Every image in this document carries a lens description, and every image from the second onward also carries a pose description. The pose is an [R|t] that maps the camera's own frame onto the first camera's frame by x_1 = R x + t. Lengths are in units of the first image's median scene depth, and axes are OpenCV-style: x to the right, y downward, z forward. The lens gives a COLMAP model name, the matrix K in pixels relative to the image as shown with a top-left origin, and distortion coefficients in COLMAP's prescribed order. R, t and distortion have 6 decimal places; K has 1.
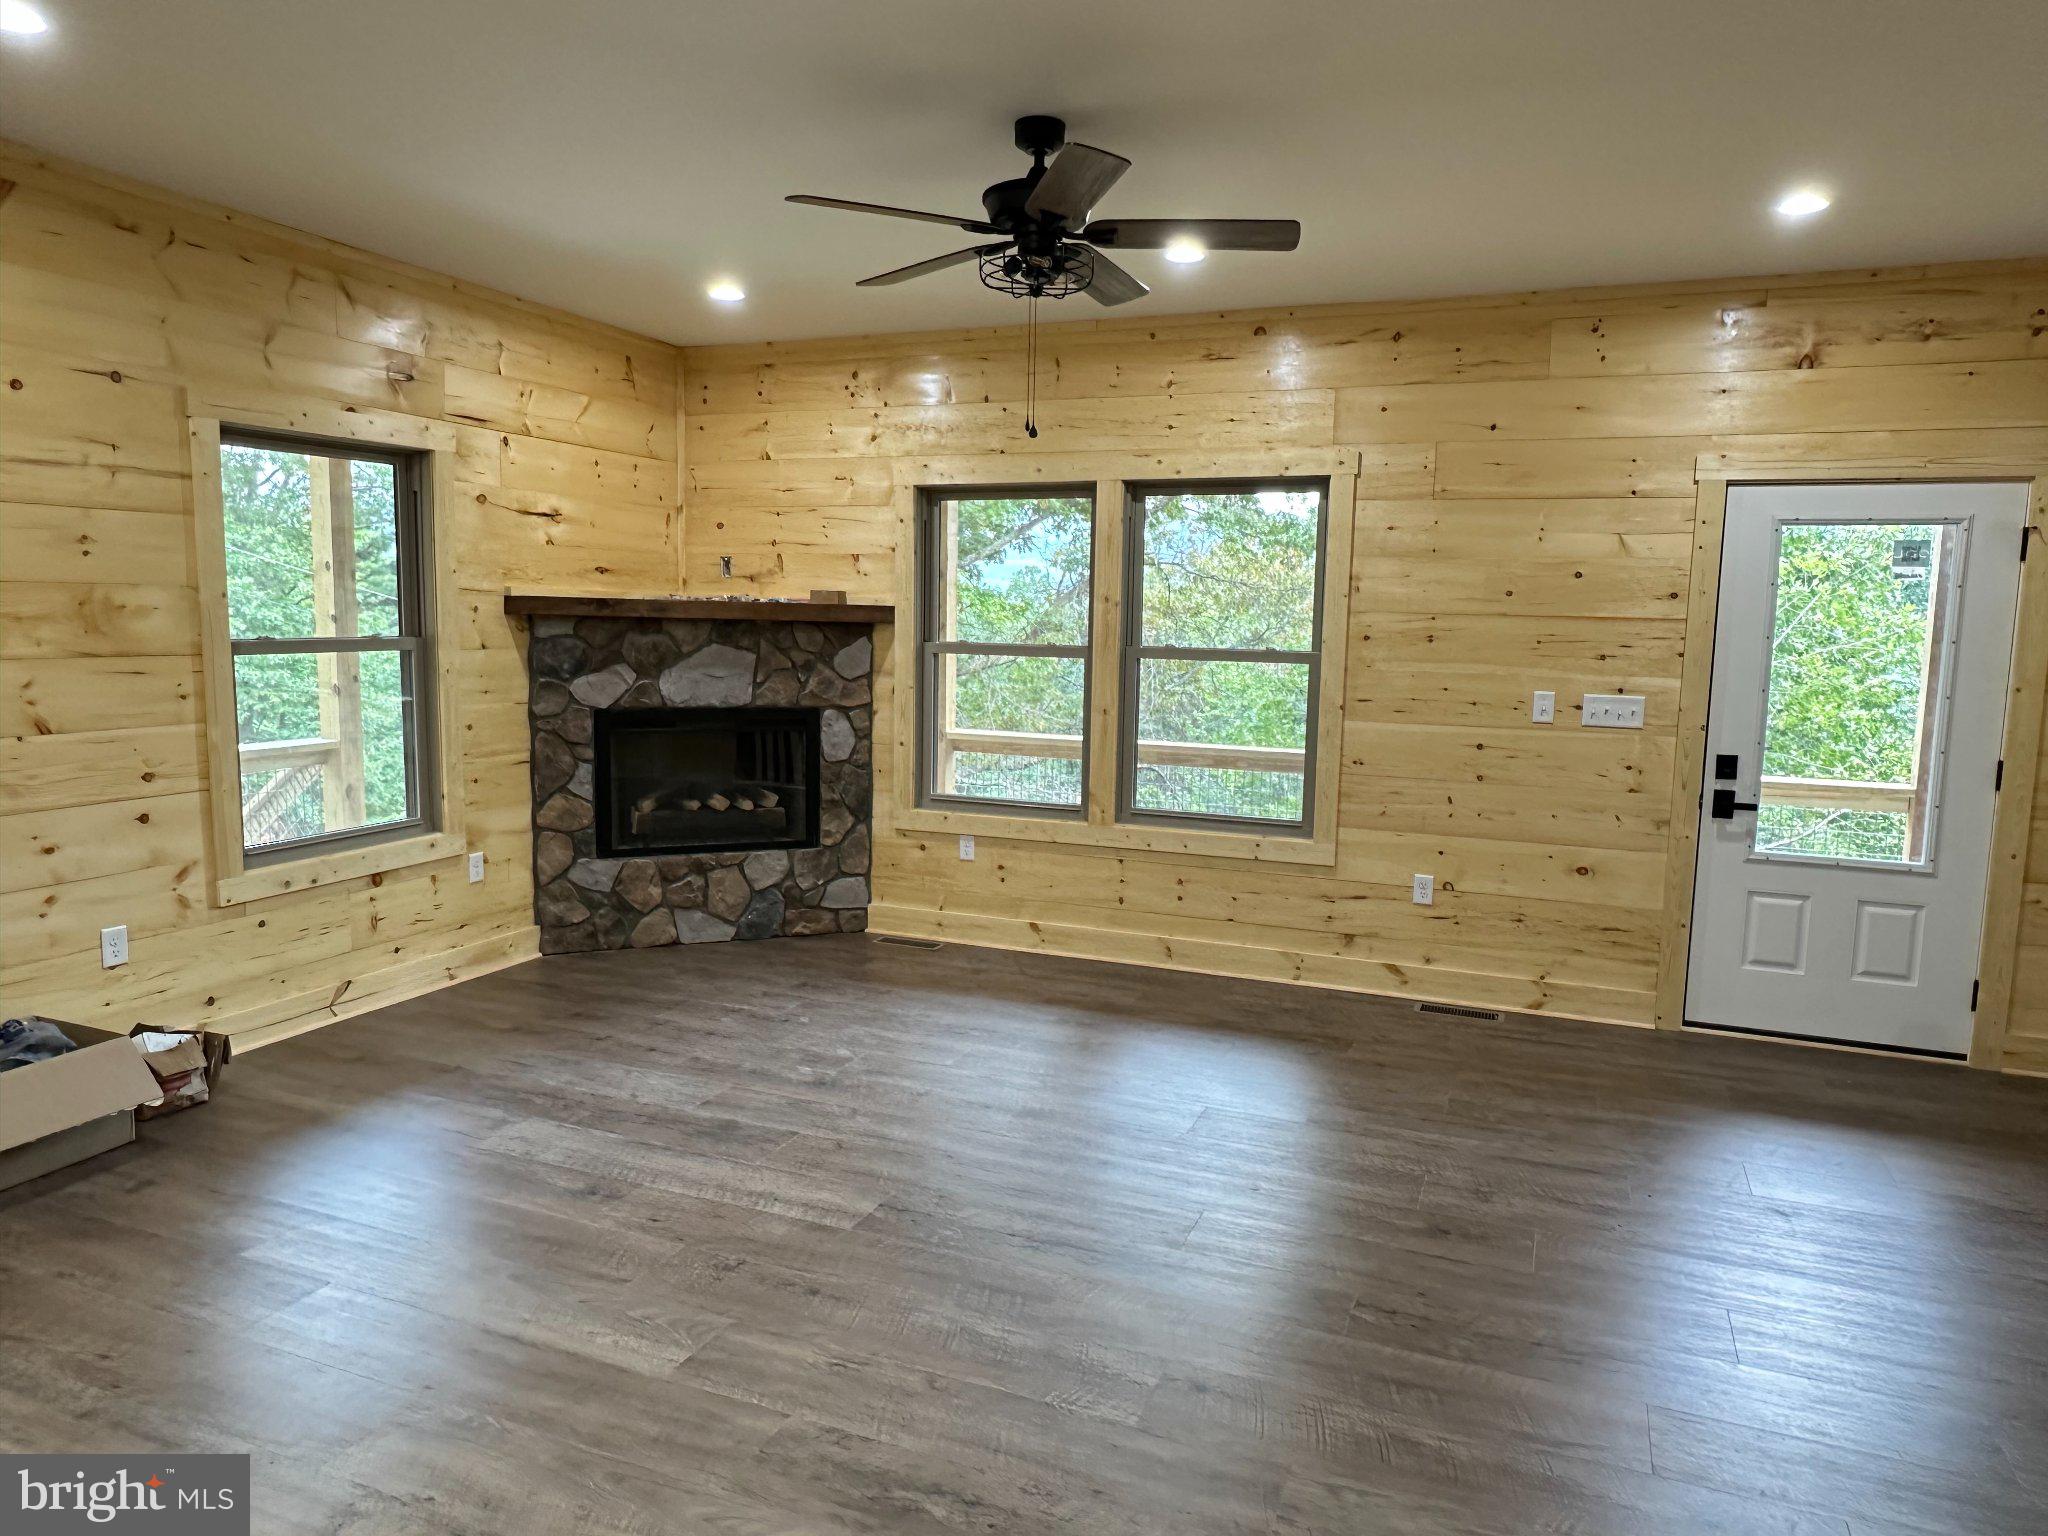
lens RADIAL K [[1314.4, 0, 1024.4], [0, 1314.4, 771.5], [0, 0, 1]] dist [0.000808, 0.000120]
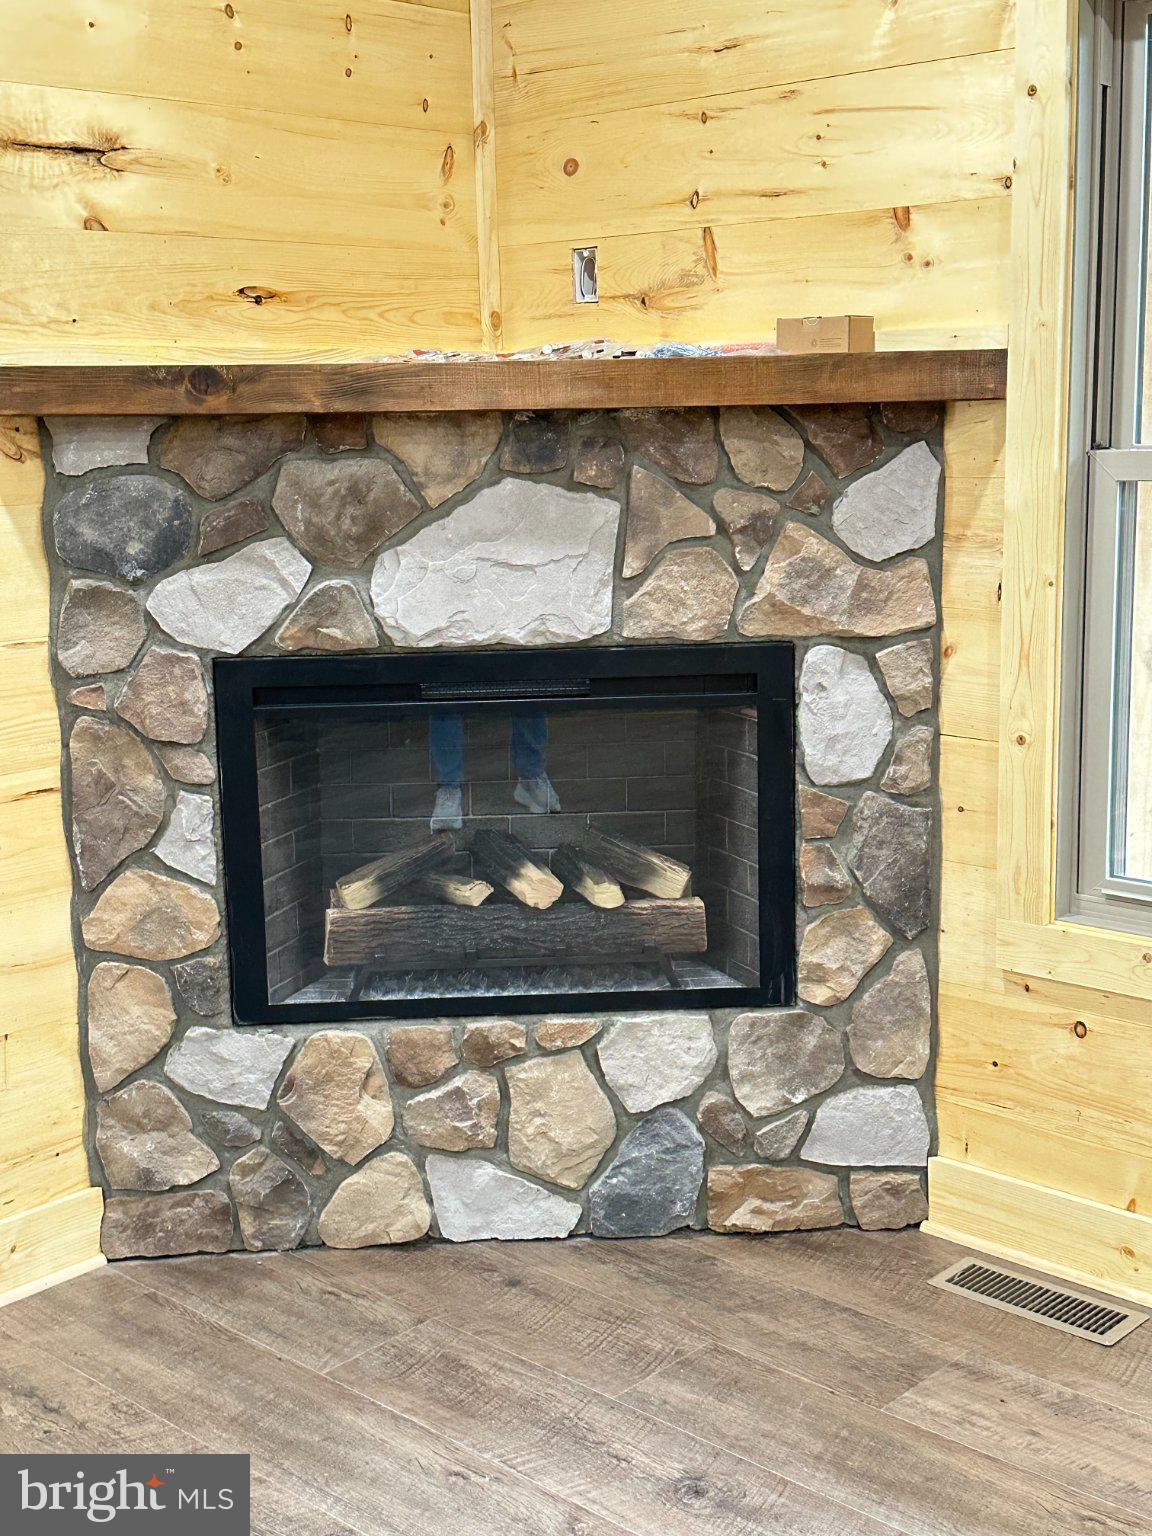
lens RADIAL K [[1958.9, 0, 572.0], [0, 1958.9, 764.4], [0, 0, 1]] dist [0.121056, 0.000000]
pose [[0.936073, 0.023430, -0.351025, -0.019581], [0.001133, 0.997574, 0.069607, -0.053224], [0.351805, -0.065555, 0.933775, 0.465504]]
